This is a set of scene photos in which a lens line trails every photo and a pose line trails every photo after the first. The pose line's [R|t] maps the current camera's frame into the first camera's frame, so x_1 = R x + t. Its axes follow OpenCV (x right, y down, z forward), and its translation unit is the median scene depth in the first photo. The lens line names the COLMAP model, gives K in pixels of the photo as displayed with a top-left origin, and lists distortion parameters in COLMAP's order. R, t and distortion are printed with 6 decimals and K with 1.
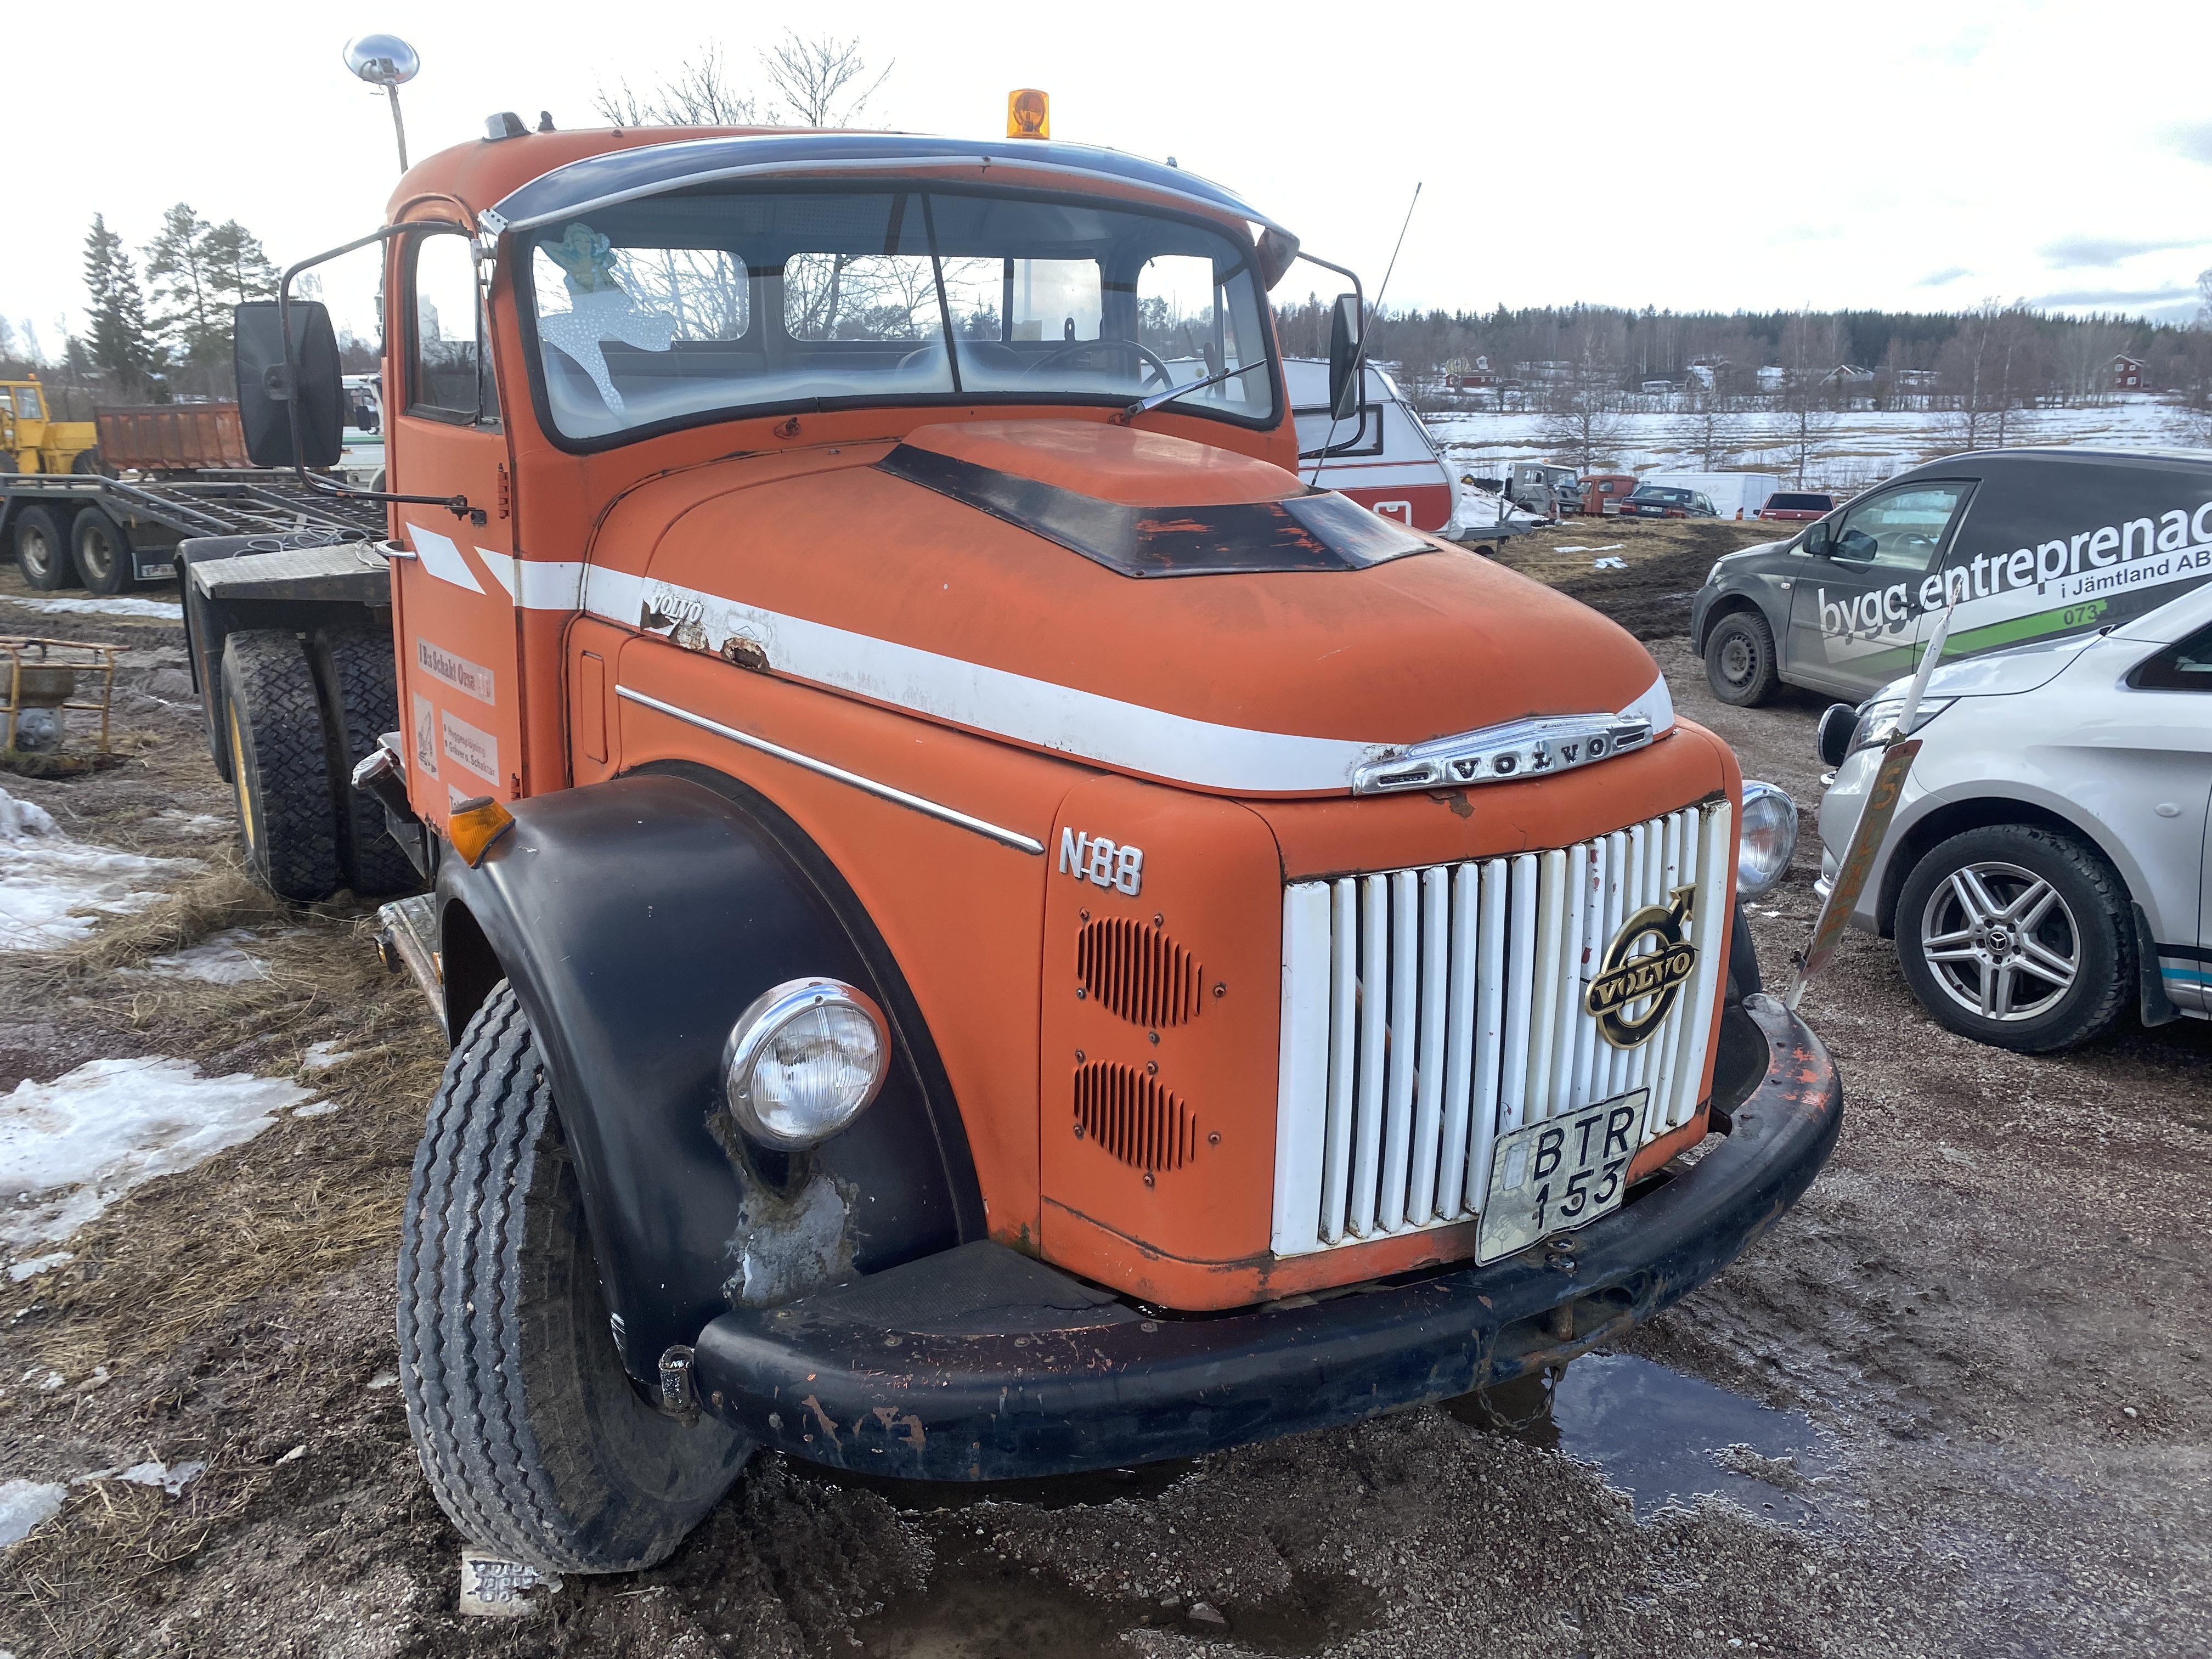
lens RADIAL K [[1668.5, 0, 1104.6], [0, 1668.5, 810.7], [0, 0, 1]] dist [0.038855, -0.042176]
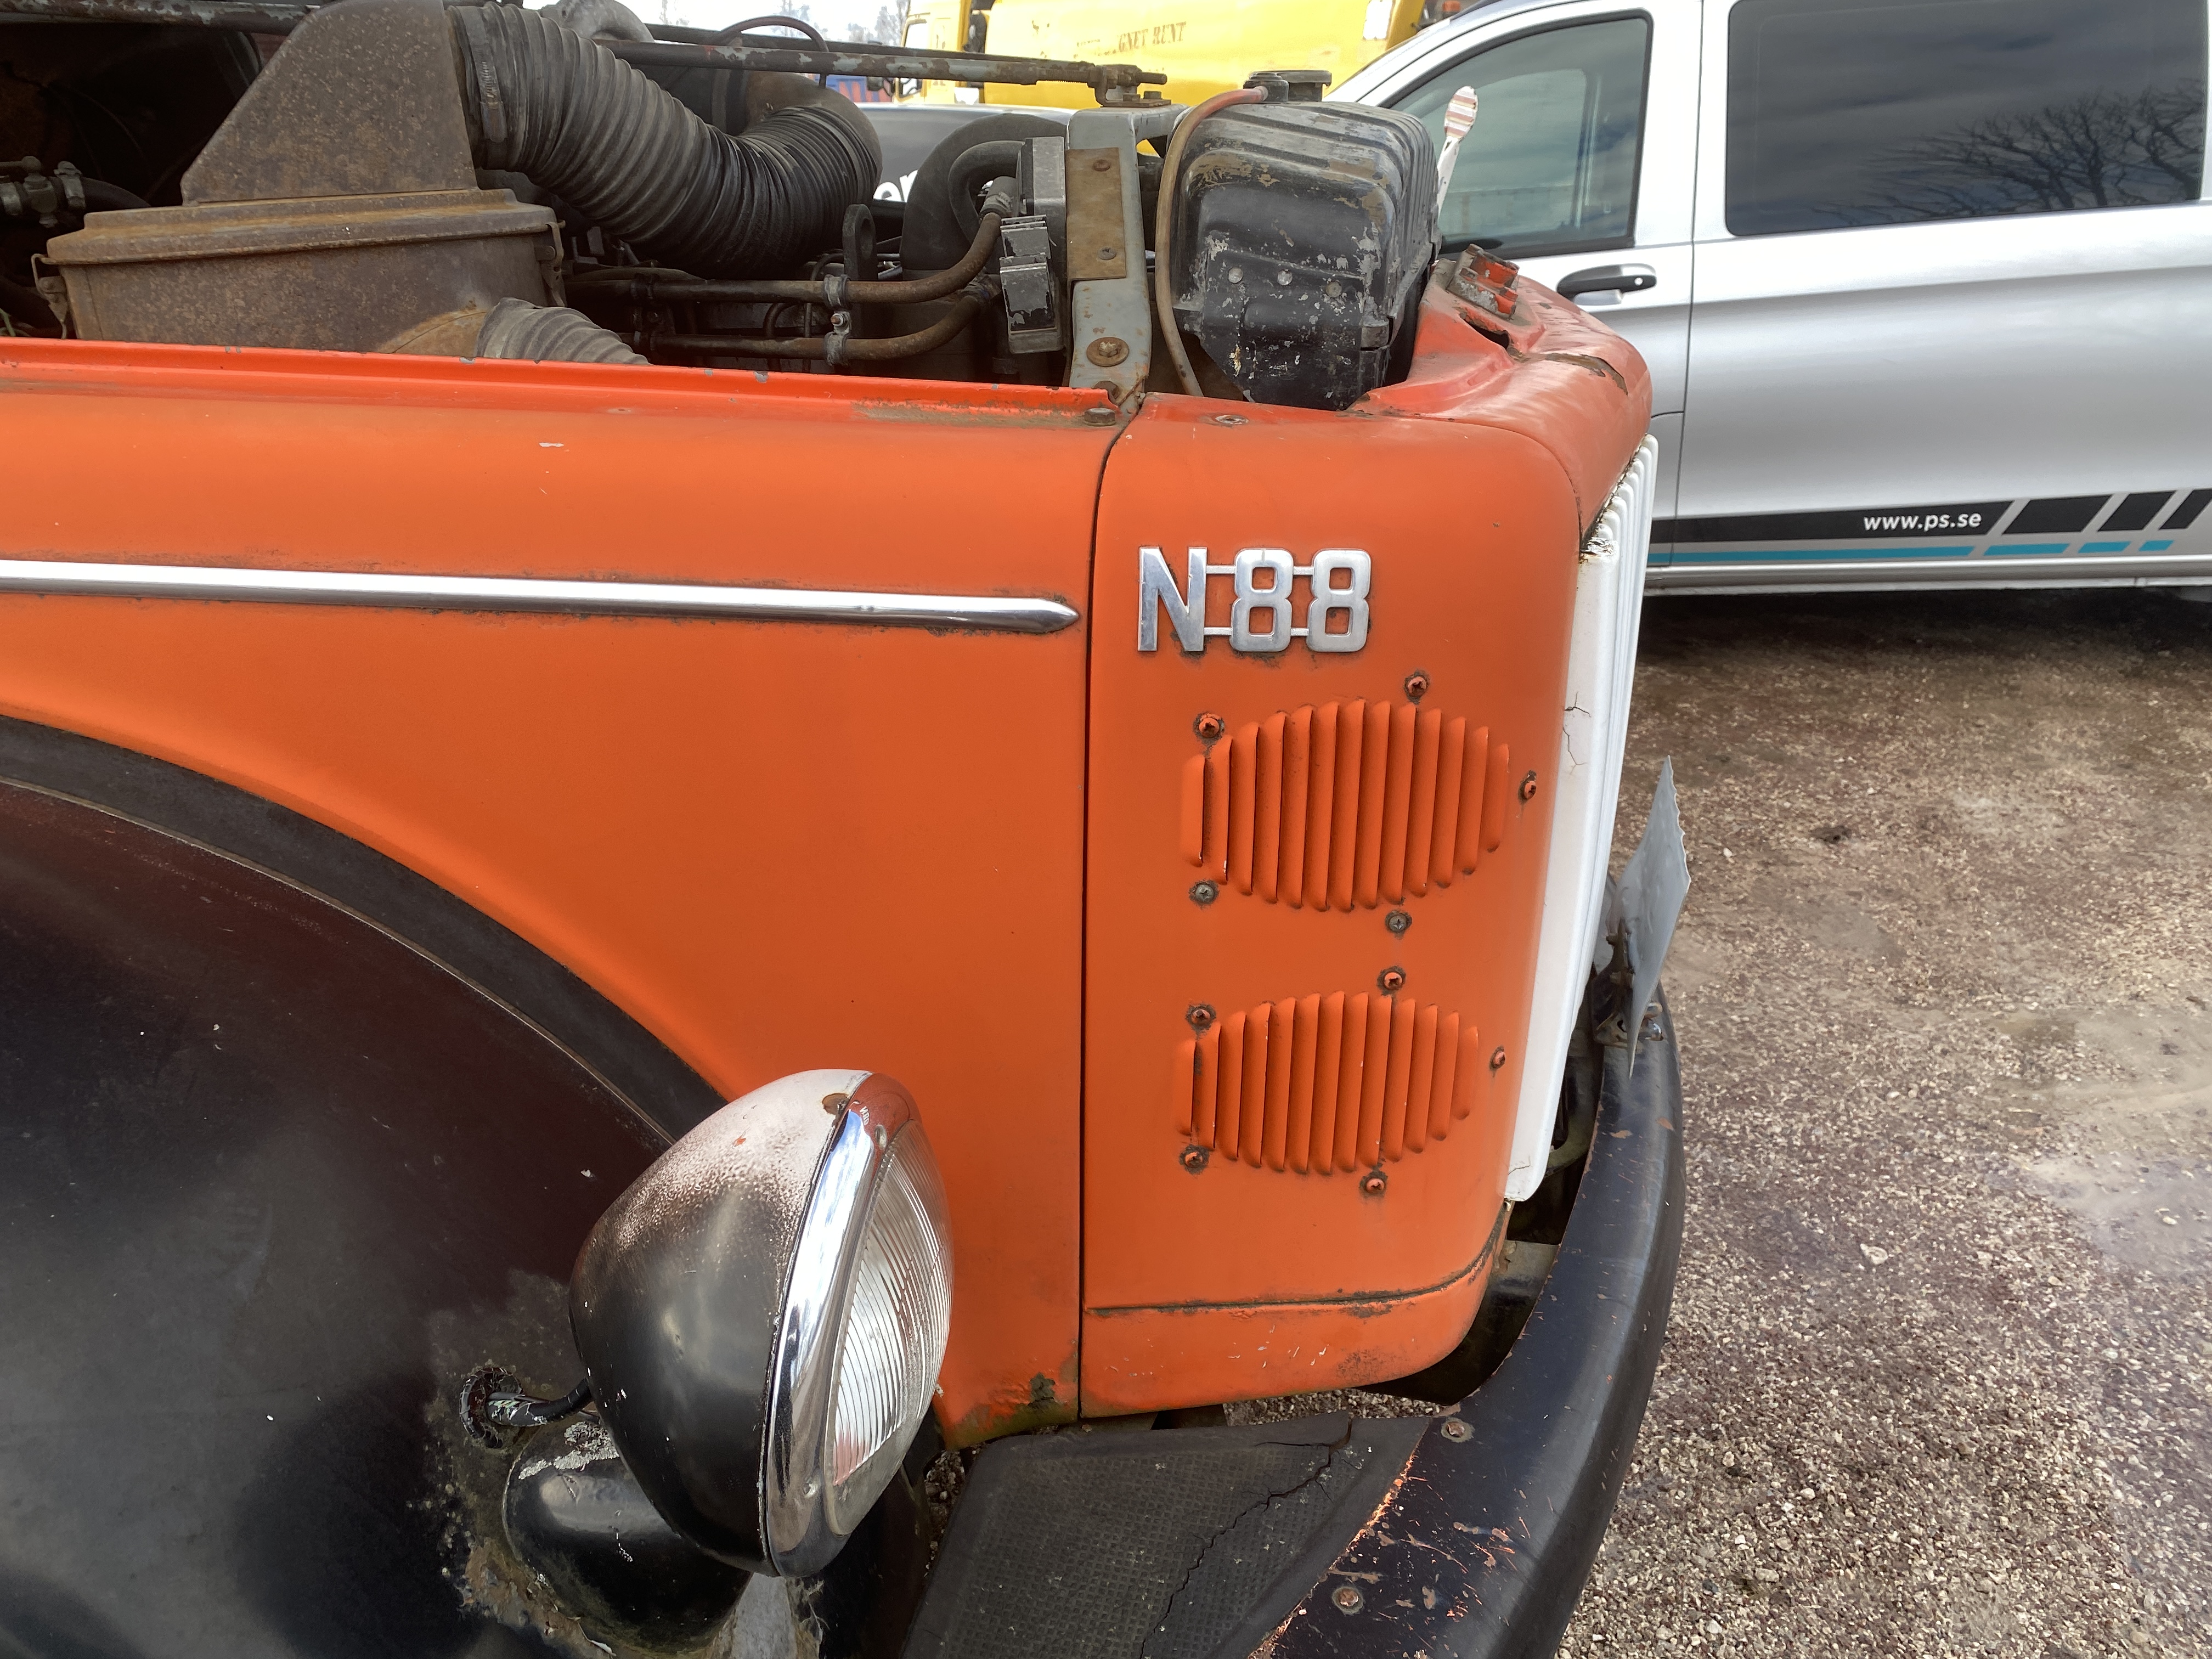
lens RADIAL K [[1668.5, 0, 1116.4], [0, 1668.5, 809.5], [0, 0, 1]] dist [0.038855, -0.042176]
pose [[0.685746, -0.297995, 0.664042, -0.193673], [0.198791, 0.954338, 0.222980, -0.013656], [-0.700168, -0.020902, 0.713672, 0.386825]]
